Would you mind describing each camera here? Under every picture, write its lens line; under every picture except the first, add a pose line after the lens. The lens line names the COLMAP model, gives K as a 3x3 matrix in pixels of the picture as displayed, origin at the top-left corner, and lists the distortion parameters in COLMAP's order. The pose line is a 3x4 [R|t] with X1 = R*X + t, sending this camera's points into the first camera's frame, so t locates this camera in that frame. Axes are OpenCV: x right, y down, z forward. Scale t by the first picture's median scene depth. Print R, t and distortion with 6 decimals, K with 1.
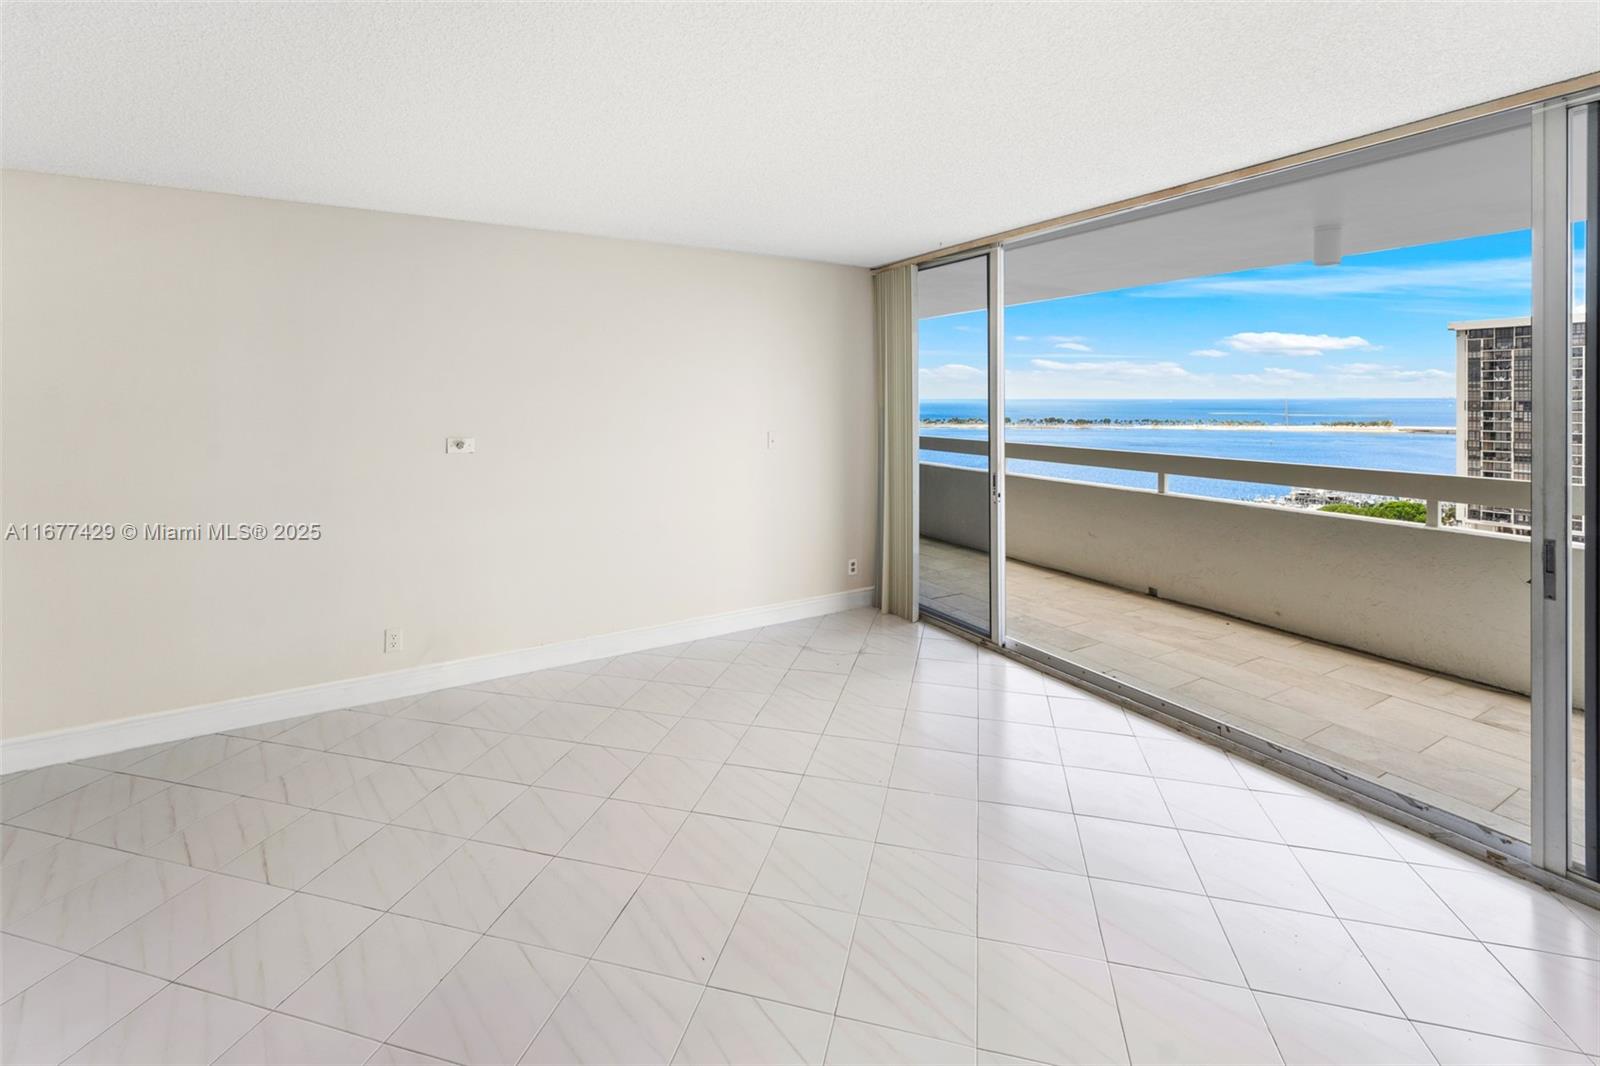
lens RADIAL K [[633.8, 0, 777.6], [0, 633.8, 402.8], [0, 0, 1]] dist [-0.003083, 0.000918]
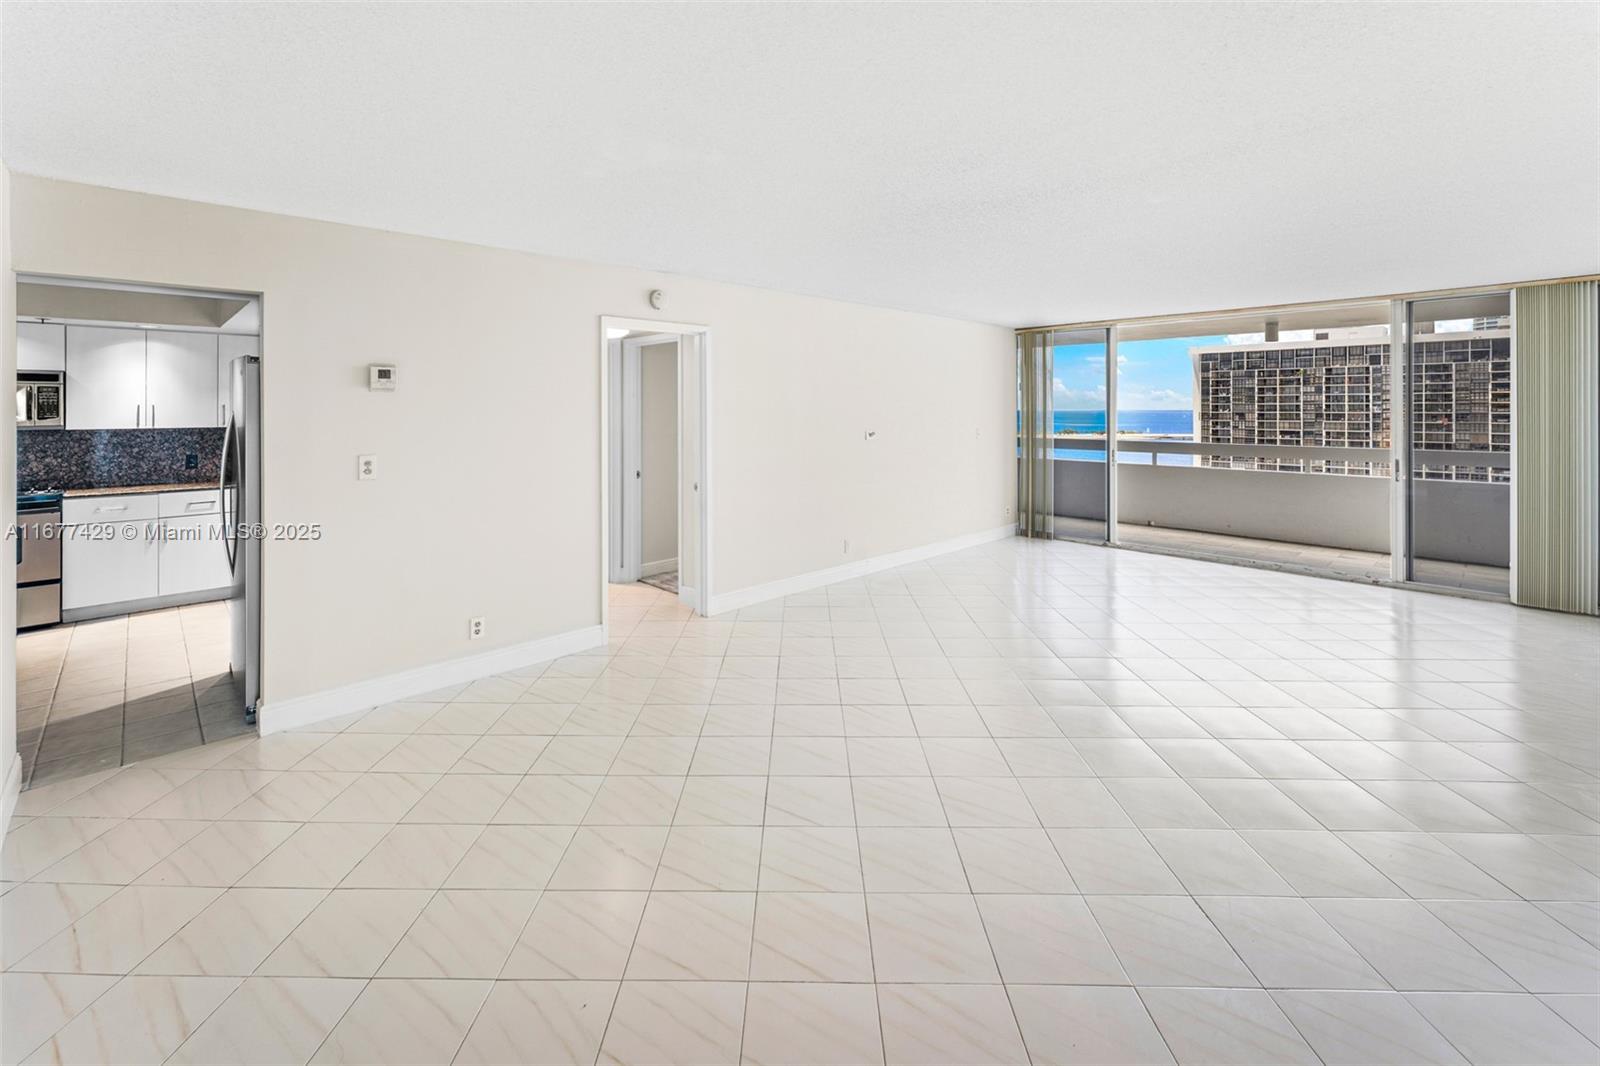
lens RADIAL K [[633.8, 0, 760.9], [0, 633.8, 413.3], [0, 0, 1]] dist [-0.003083, 0.000918]
pose [[0.975448, -0.001188, 0.220227, -0.852657], [0.001691, 0.999996, -0.002094, 0.008694], [-0.220224, 0.002415, 0.975446, -0.443898]]
